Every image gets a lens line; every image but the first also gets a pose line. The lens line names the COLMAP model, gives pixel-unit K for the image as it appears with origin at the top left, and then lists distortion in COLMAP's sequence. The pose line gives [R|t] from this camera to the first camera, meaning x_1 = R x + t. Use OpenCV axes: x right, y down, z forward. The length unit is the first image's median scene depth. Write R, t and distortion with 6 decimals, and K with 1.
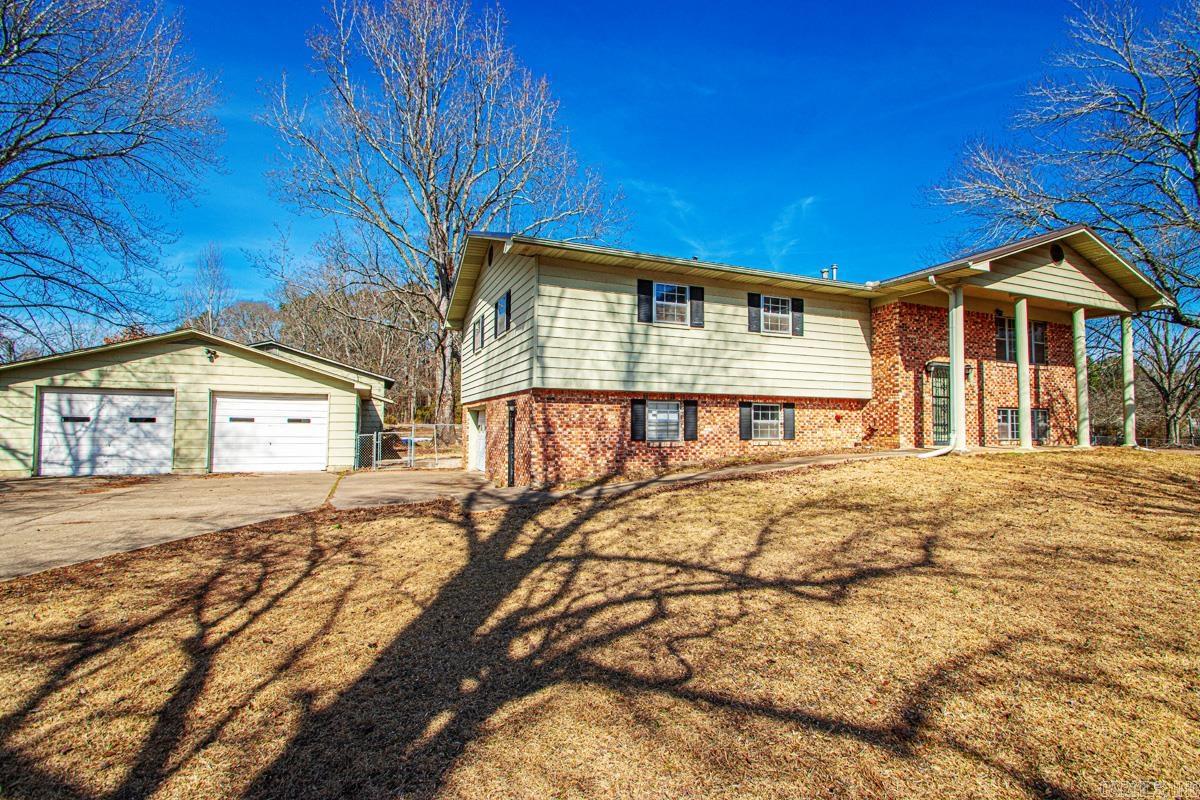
lens RADIAL K [[558.6, 0, 603.4], [0, 558.6, 411.6], [0, 0, 1]] dist [-0.000688, -0.006741]
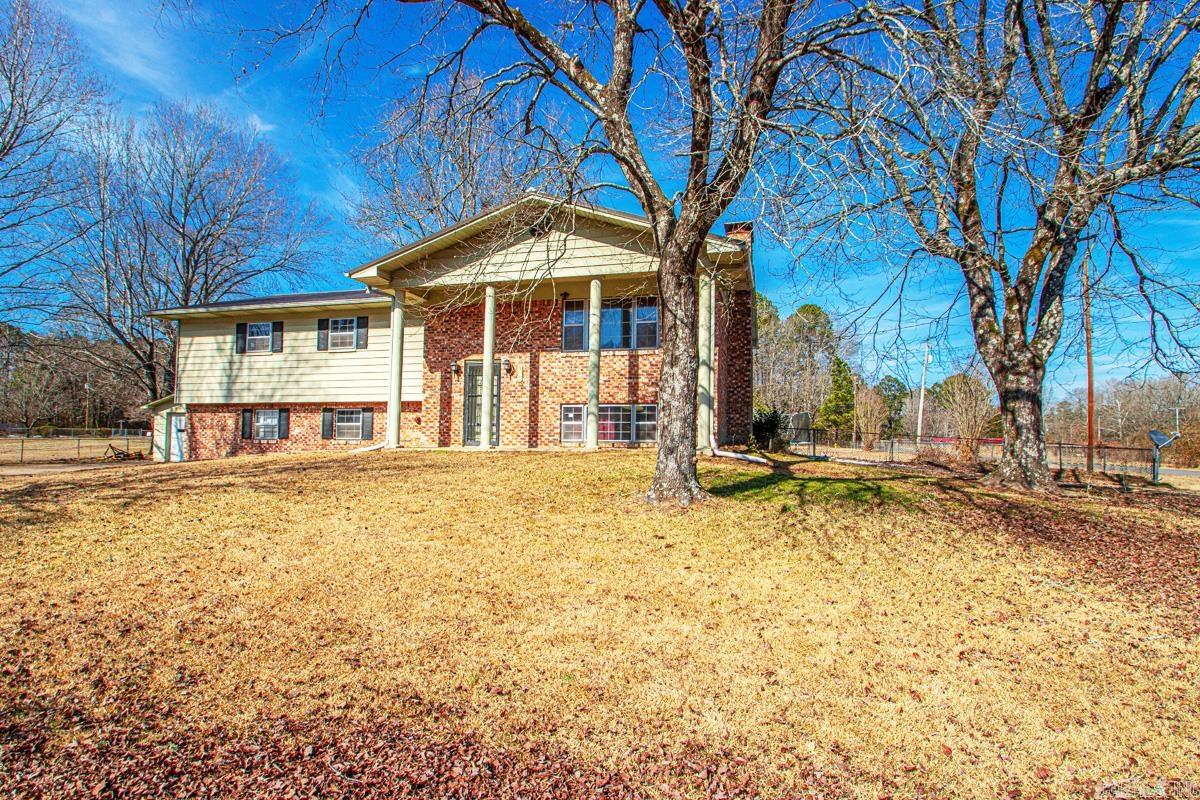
lens RADIAL K [[604.9, 0, 599.3], [0, 604.9, 421.0], [0, 0, 1]] dist [-0.009001, -0.000813]
pose [[0.792647, -0.021939, -0.609286, 1.456355], [0.012163, 0.999722, -0.020175, 0.042831], [0.609559, 0.008581, 0.792694, 0.304761]]
